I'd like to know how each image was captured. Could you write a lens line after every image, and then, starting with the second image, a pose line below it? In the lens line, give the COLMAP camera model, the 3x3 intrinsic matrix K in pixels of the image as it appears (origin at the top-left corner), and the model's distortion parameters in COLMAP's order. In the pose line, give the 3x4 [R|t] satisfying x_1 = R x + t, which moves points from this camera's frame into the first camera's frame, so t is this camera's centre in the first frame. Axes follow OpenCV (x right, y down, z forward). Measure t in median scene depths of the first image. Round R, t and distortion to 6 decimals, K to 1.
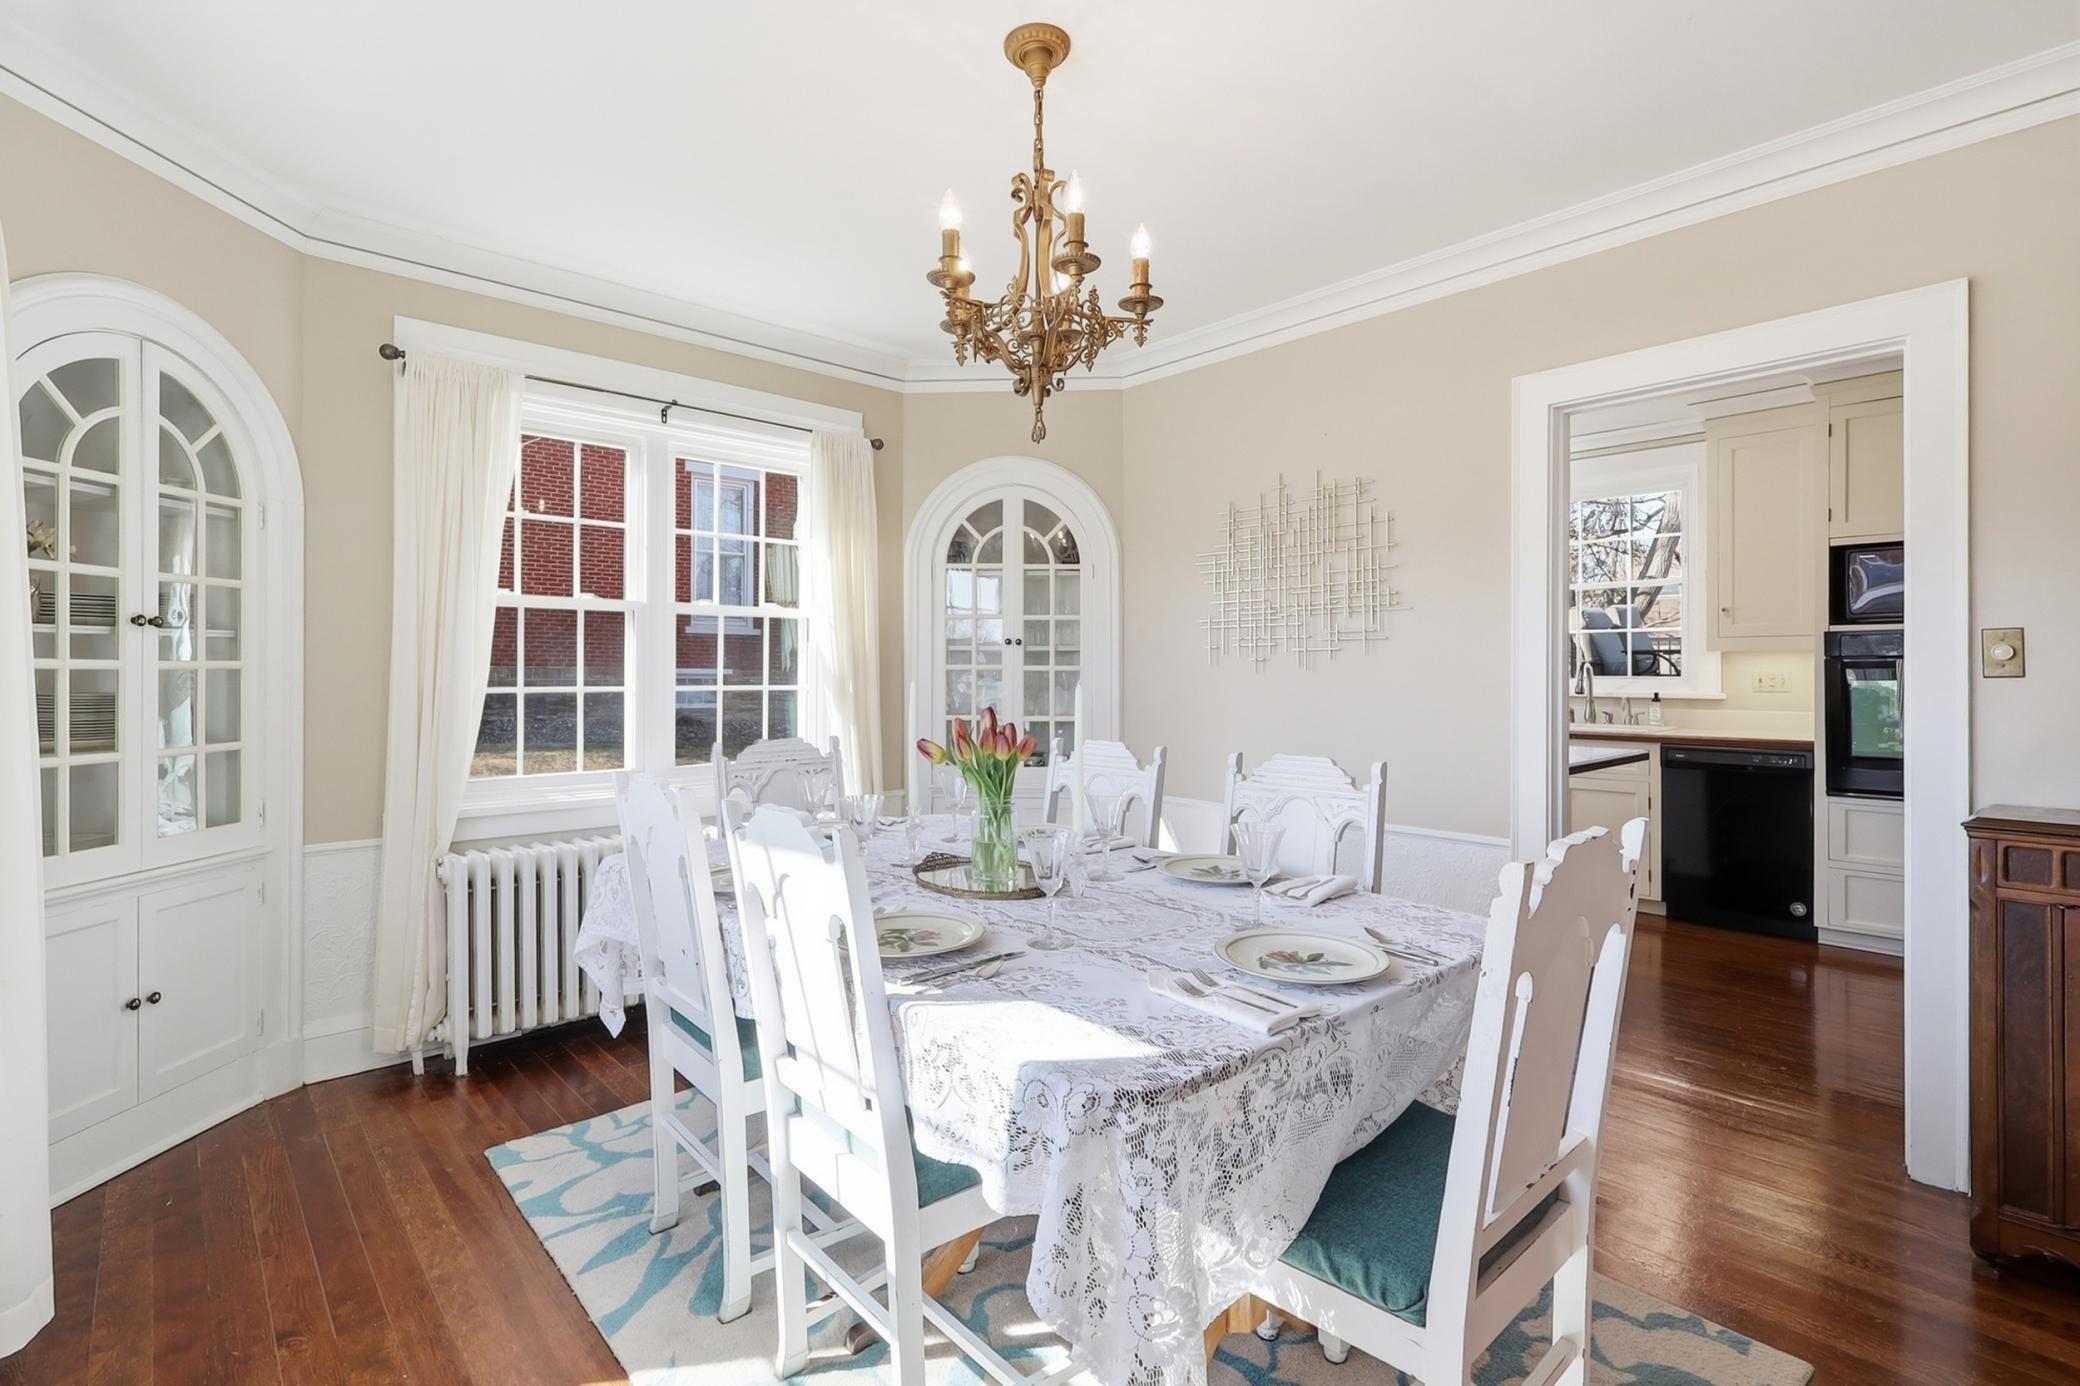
lens RADIAL K [[977.3, 0, 1041.8], [0, 977.3, 677.4], [0, 0, 1]] dist [0.001344, 0.000357]
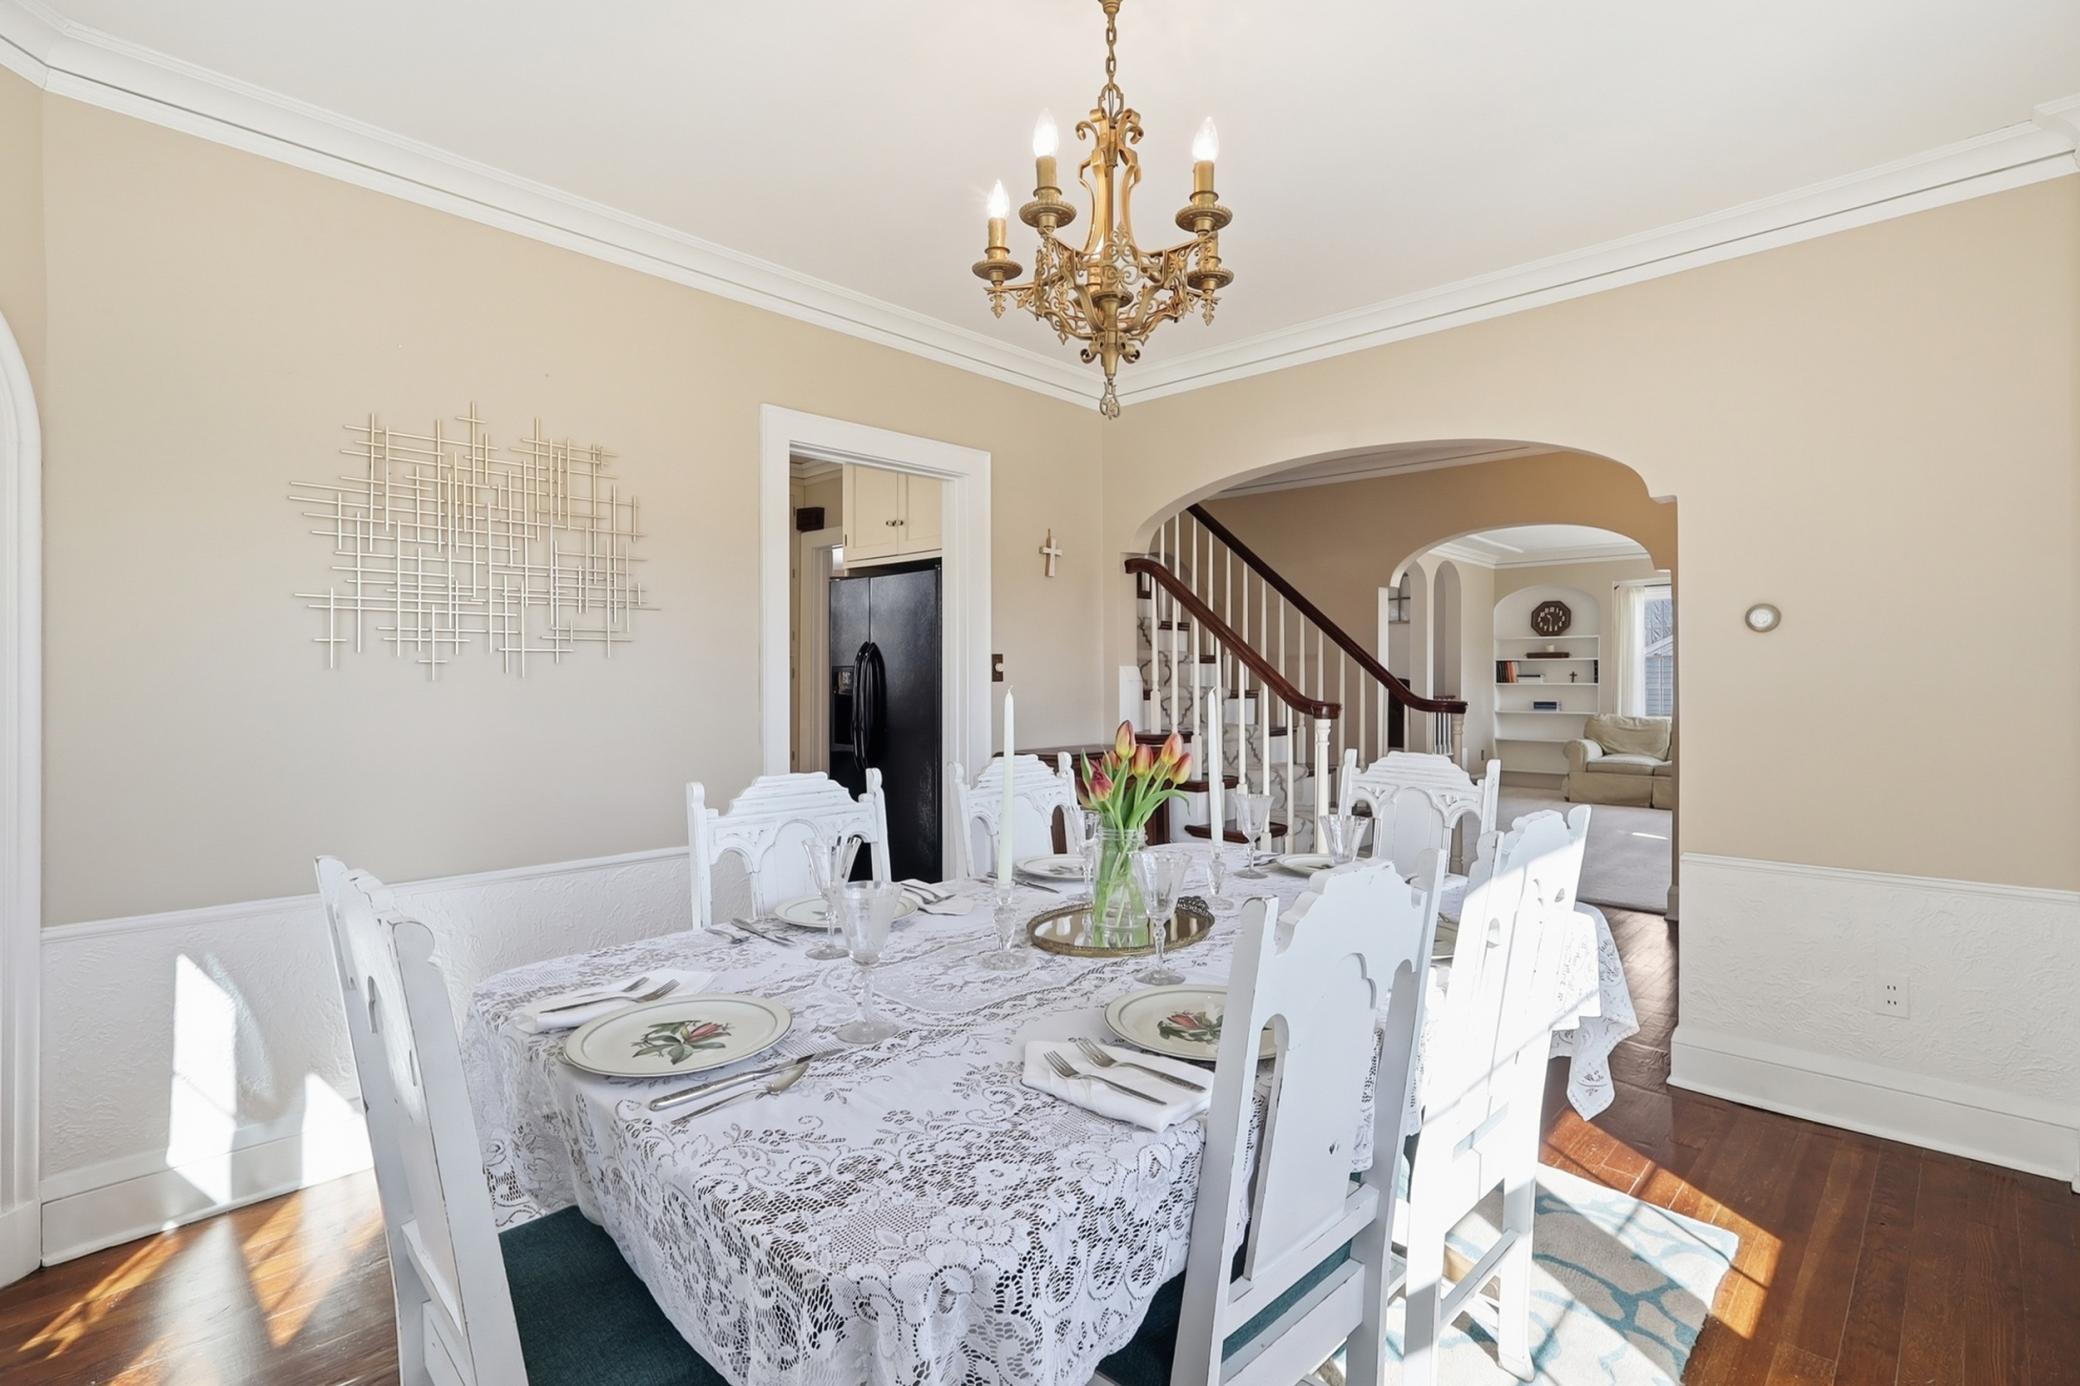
lens RADIAL K [[977.3, 0, 1042.7], [0, 977.3, 686.2], [0, 0, 1]] dist [0.001344, 0.000357]
pose [[-0.050431, -0.011704, 0.998659, -0.522764], [0.010130, 0.999874, 0.012230, -0.005985], [-0.998676, 0.010733, -0.050306, 0.657739]]
